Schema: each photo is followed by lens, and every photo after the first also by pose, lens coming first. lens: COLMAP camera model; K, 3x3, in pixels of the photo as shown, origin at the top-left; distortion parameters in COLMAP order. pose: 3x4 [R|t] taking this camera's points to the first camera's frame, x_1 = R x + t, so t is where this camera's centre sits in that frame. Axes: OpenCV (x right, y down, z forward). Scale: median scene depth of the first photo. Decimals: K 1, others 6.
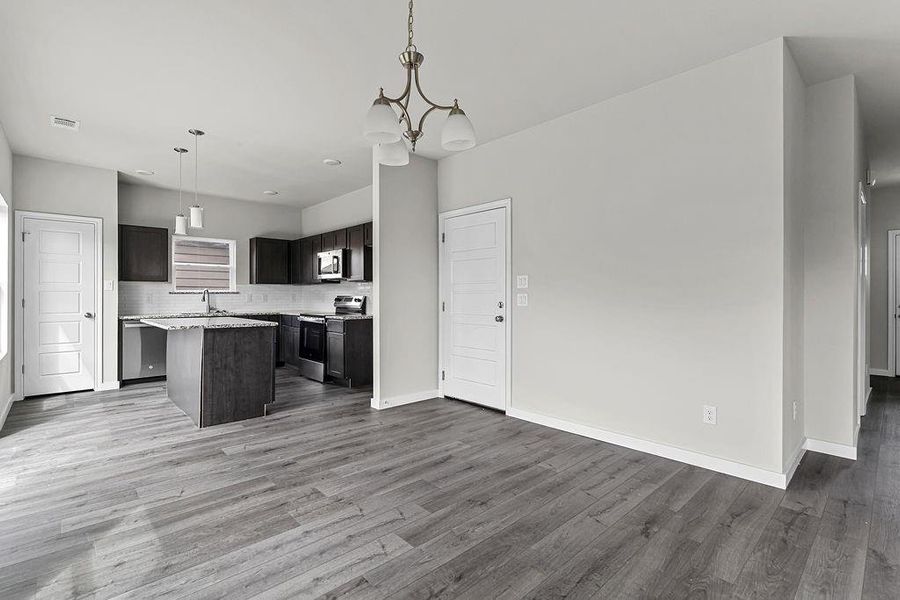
lens RADIAL K [[415.5, 0, 450.0], [0, 415.5, 300.0], [0, 0, 1]] dist [0.000395, 0.000139]
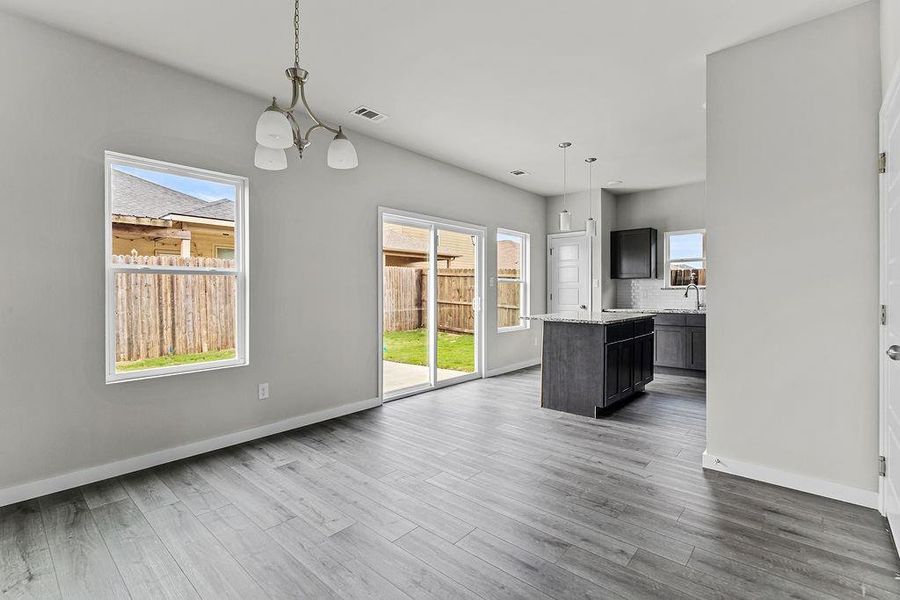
lens RADIAL K [[415.5, 0, 450.0], [0, 415.5, 300.0], [0, 0, 1]] dist [0.000395, 0.000139]
pose [[0.090958, 0.018543, -0.995682, 0.383737], [-0.006811, 0.999815, 0.017998, -0.004664], [0.995831, 0.005145, 0.091068, 0.483254]]
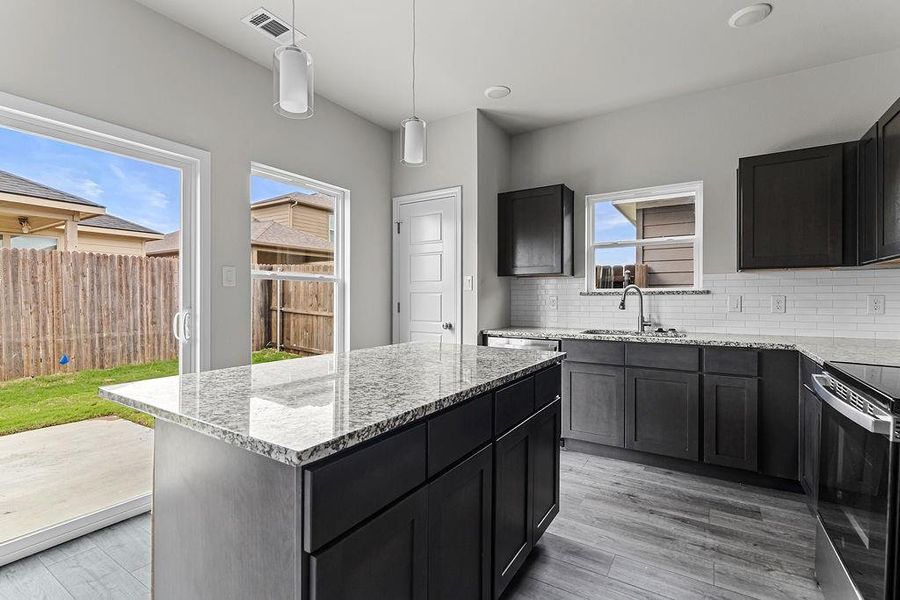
lens RADIAL K [[419.2, 0, 455.7], [0, 419.2, 298.2], [0, 0, 1]] dist [0.001435, 0.000109]
pose [[0.255746, 0.001567, -0.966743, -0.181088], [-0.009944, 0.999950, -0.001009, -0.010138], [0.966693, 0.009872, 0.255748, 0.850564]]
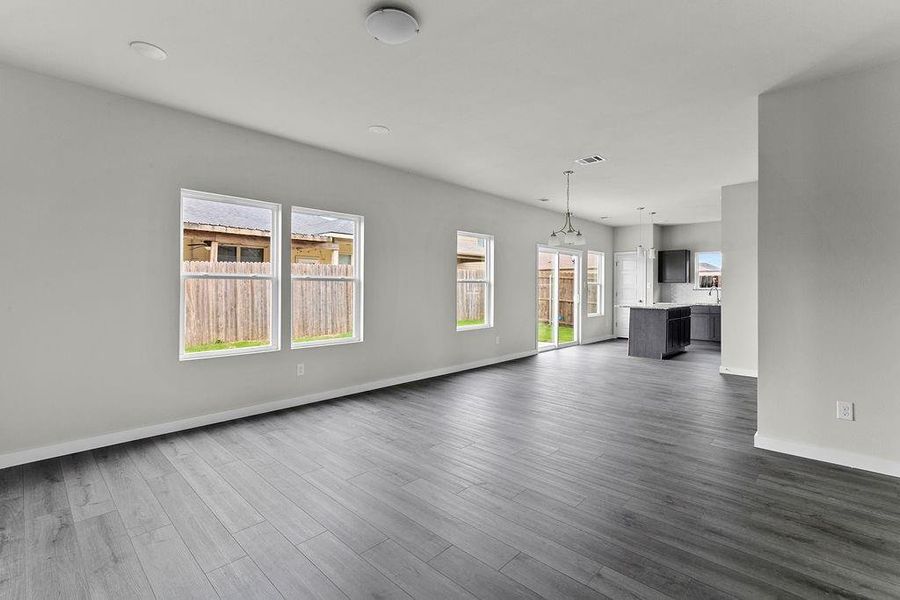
lens RADIAL K [[414.0, 0, 447.3], [0, 414.0, 291.2], [0, 0, 1]] dist [-0.000257, 0.000301]
pose [[0.050065, 0.007913, -0.998715, 1.056483], [-0.014238, 0.999873, 0.007208, -0.010728], [0.998644, 0.013859, 0.050171, -0.005799]]
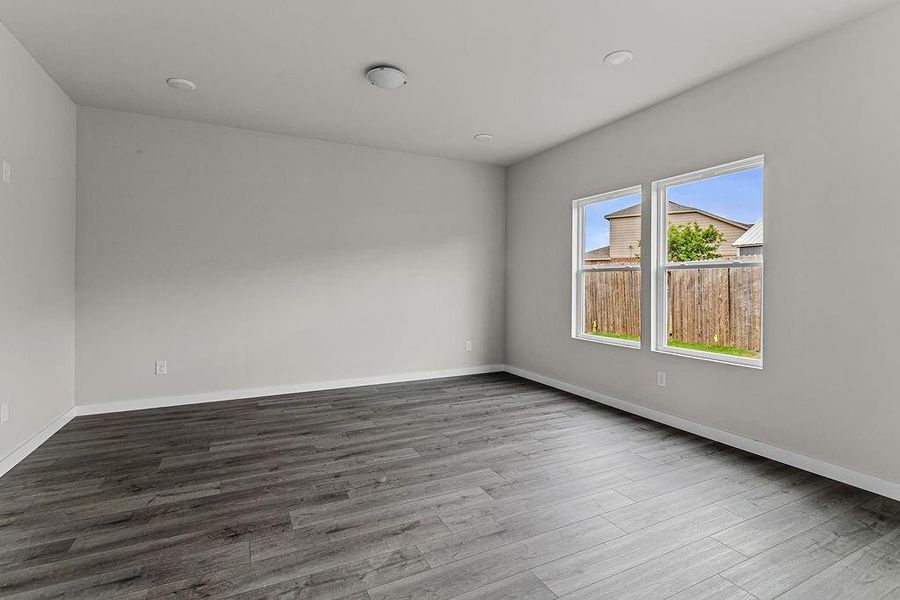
lens RADIAL K [[426.3, 0, 442.6], [0, 426.3, 284.9], [0, 0, 1]] dist [0.000475, -0.000231]
pose [[-0.953273, -0.005210, 0.302067, 0.287341], [-0.001333, 0.999914, 0.013038, -0.004900], [-0.302109, 0.012026, -0.953198, 0.553361]]
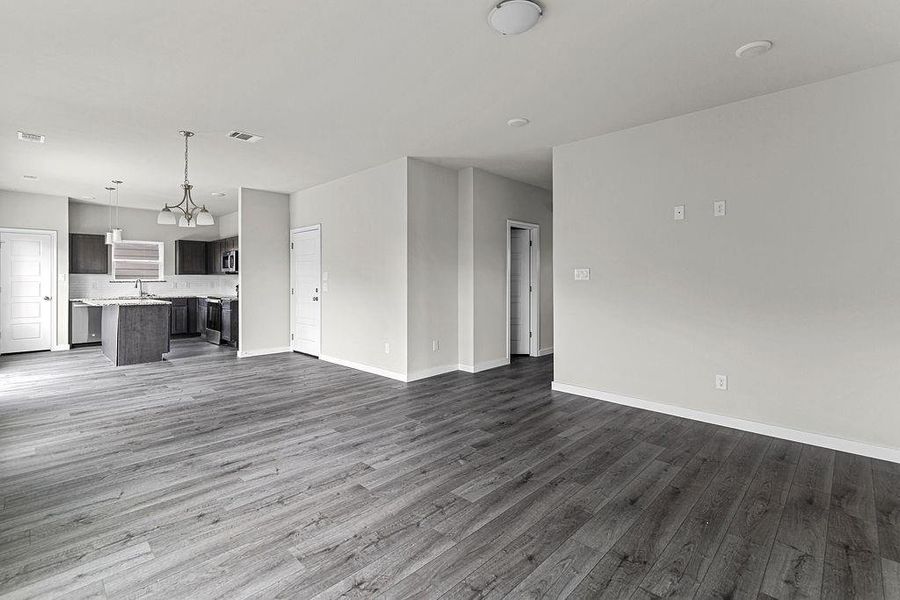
lens RADIAL K [[413.4, 0, 450.3], [0, 413.4, 284.0], [0, 0, 1]] dist [0.000759, 0.000066]
pose [[0.998779, -0.002066, 0.049353, 0.472574], [0.002080, 0.999998, -0.000232, -0.009056], [-0.049352, 0.000334, 0.998781, -0.517976]]
